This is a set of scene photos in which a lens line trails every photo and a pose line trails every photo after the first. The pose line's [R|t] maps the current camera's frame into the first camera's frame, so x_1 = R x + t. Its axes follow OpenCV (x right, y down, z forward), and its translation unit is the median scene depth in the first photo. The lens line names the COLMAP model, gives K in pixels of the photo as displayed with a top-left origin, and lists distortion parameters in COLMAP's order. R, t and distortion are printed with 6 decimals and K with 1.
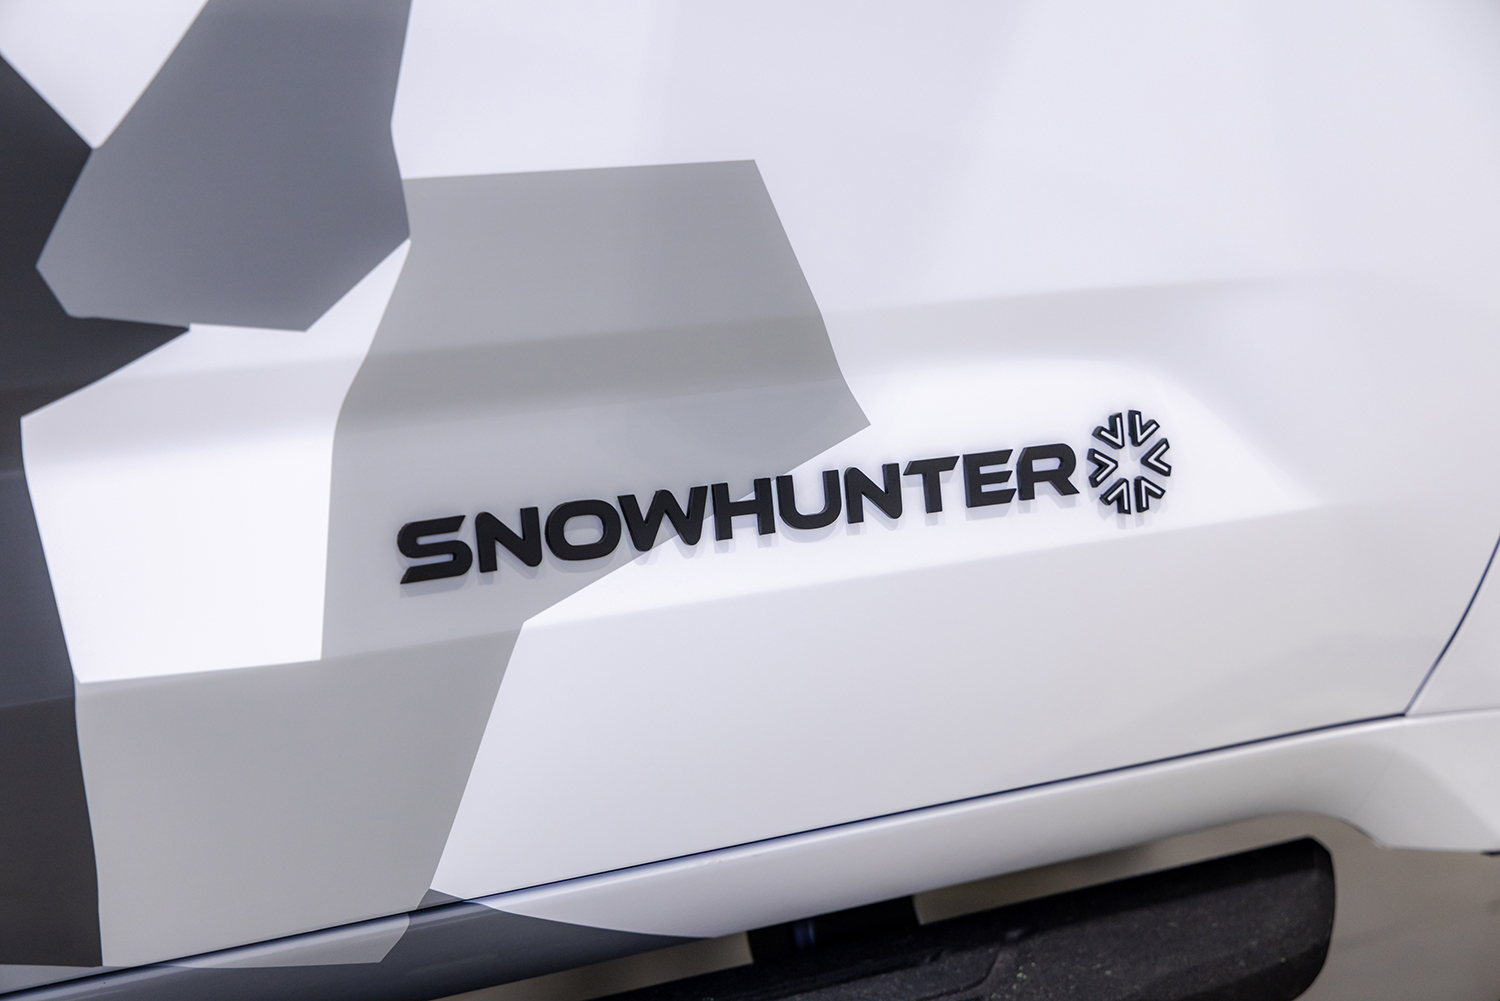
lens RADIAL K [[3143.2, 0, 749.7], [0, 3143.2, 495.7], [0, 0, 1]] dist [-0.001597, 0.000000]
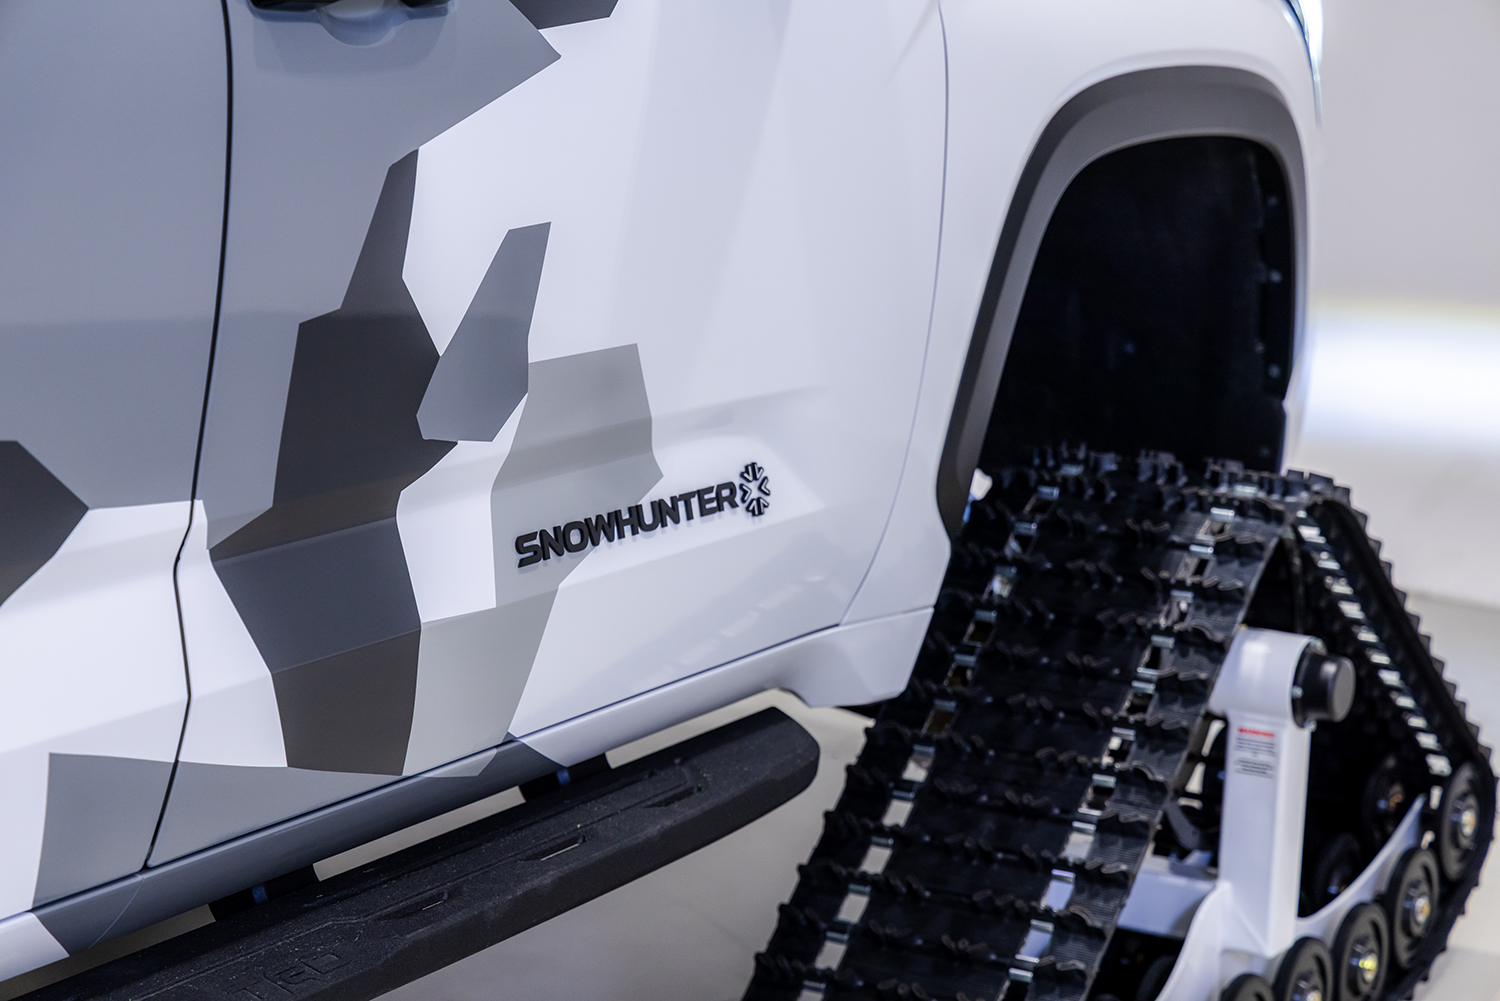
lens RADIAL K [[3735.2, 0, 747.1], [0, 3735.2, 503.4], [0, 0, 1]] dist [0.011087, 0.000000]
pose [[0.885290, -0.077807, 0.458485, -0.971396], [0.098189, 0.994952, -0.020744, 0.046604], [-0.454556, 0.063382, 0.888460, -1.061746]]
